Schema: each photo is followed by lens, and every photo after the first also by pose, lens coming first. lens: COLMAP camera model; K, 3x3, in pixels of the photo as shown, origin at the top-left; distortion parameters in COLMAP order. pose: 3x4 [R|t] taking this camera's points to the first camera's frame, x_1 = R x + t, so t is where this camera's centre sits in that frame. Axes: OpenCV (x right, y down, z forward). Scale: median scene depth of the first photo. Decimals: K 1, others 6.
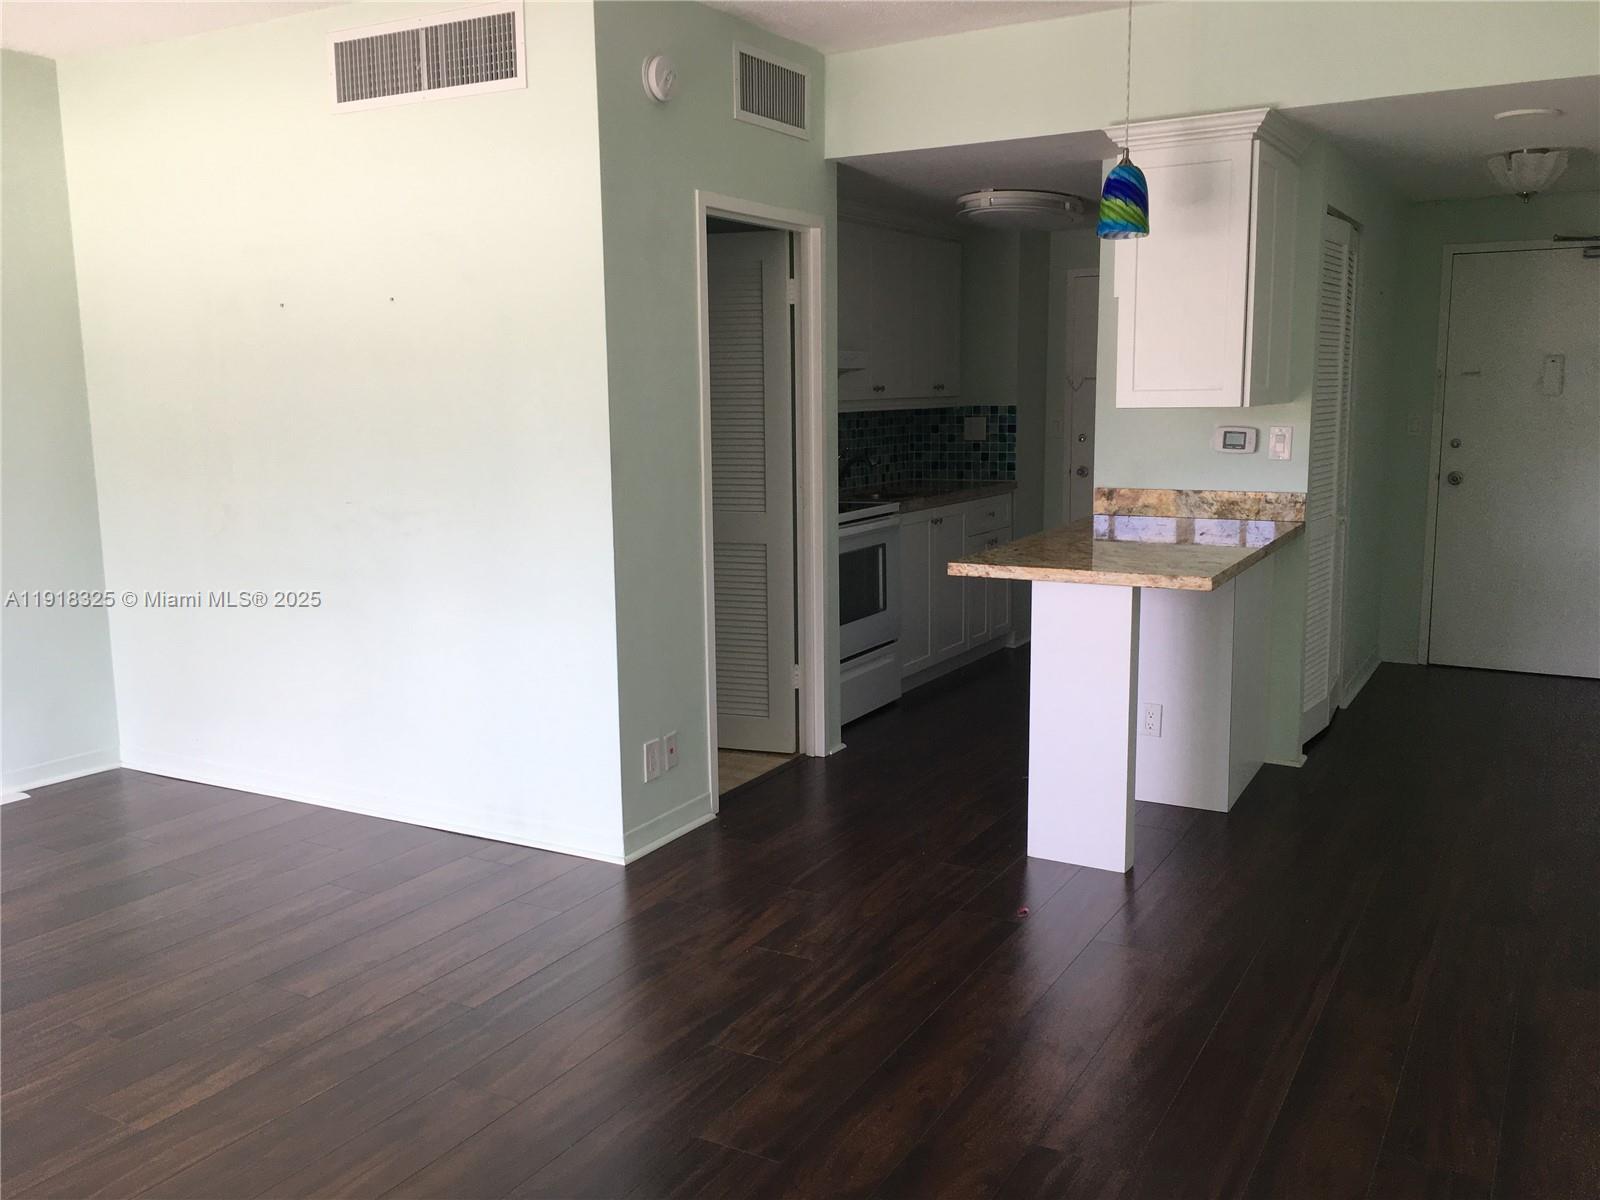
lens RADIAL K [[1344.8, 0, 795.2], [0, 1344.8, 597.8], [0, 0, 1]] dist [0.055975, -0.007388]
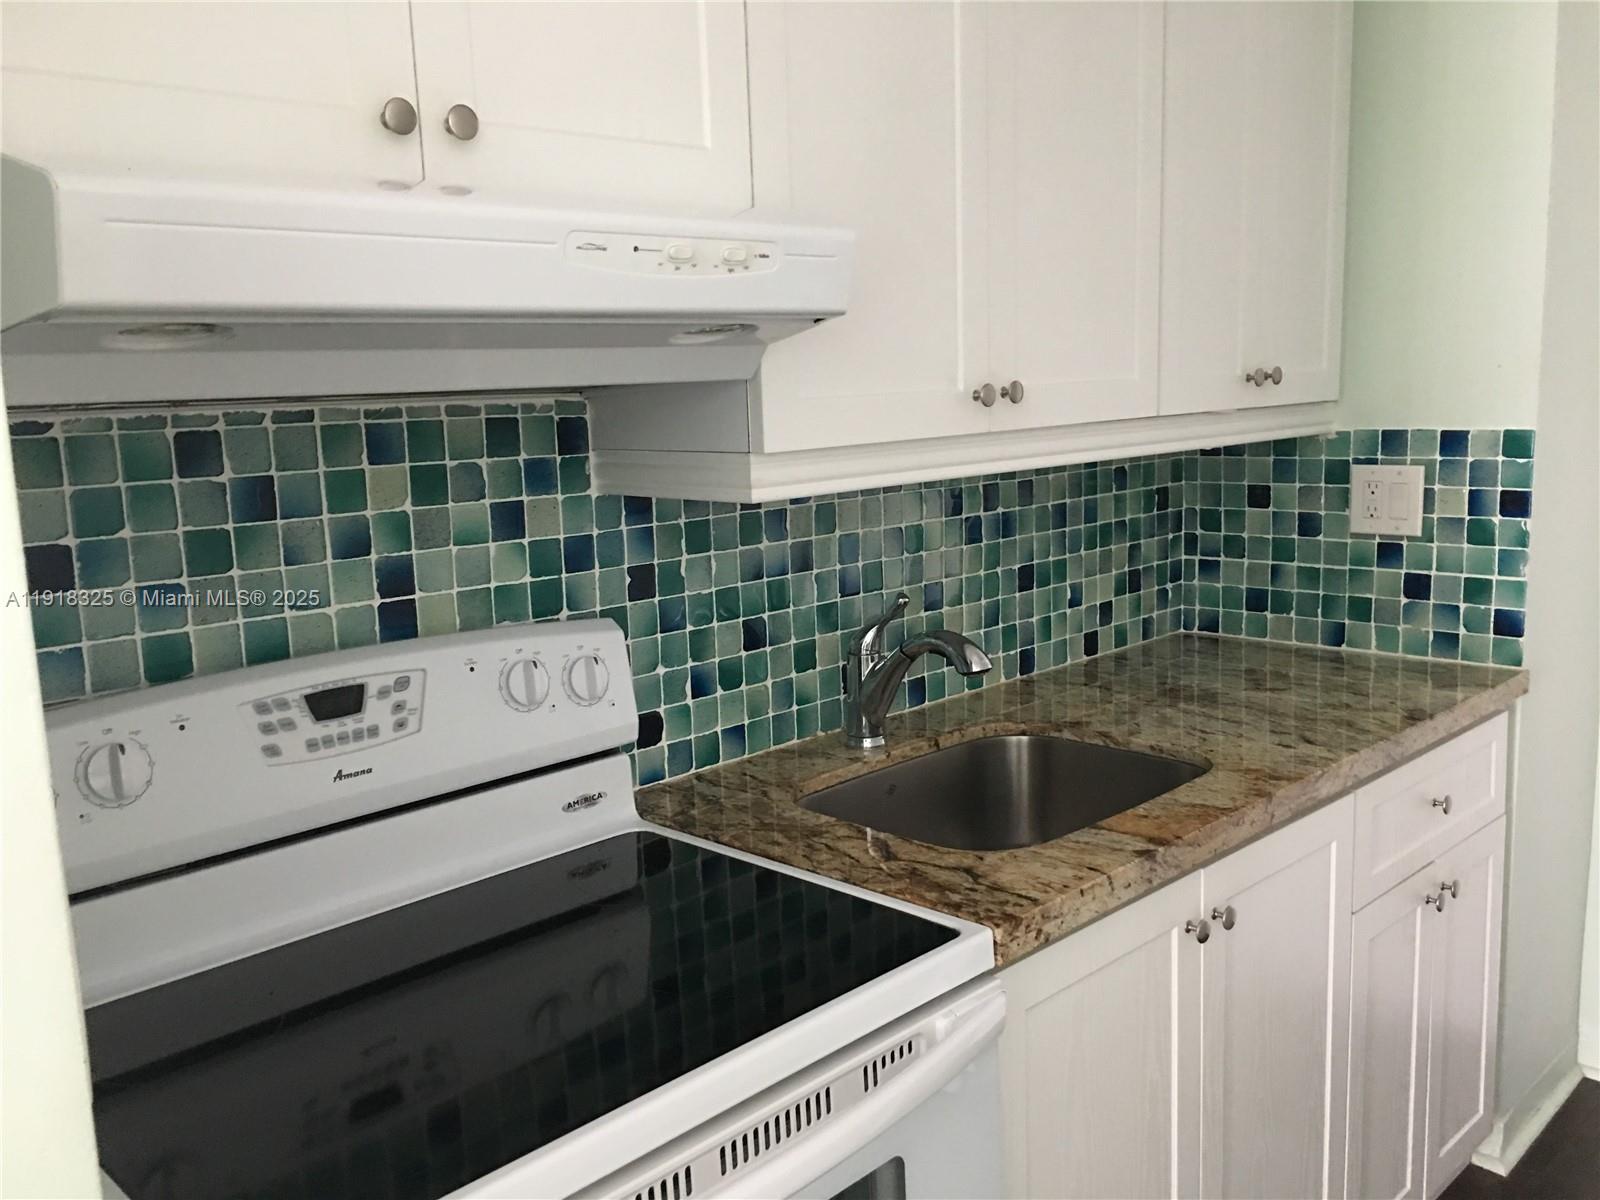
lens RADIAL K [[1344.8, 0, 800.6], [0, 1344.8, 593.0], [0, 0, 1]] dist [0.055975, -0.007388]
pose [[0.963478, 0.025423, -0.266576, 0.085176], [-0.022406, 0.999646, 0.014353, -0.104721], [0.266847, -0.007856, 0.963707, 0.645058]]
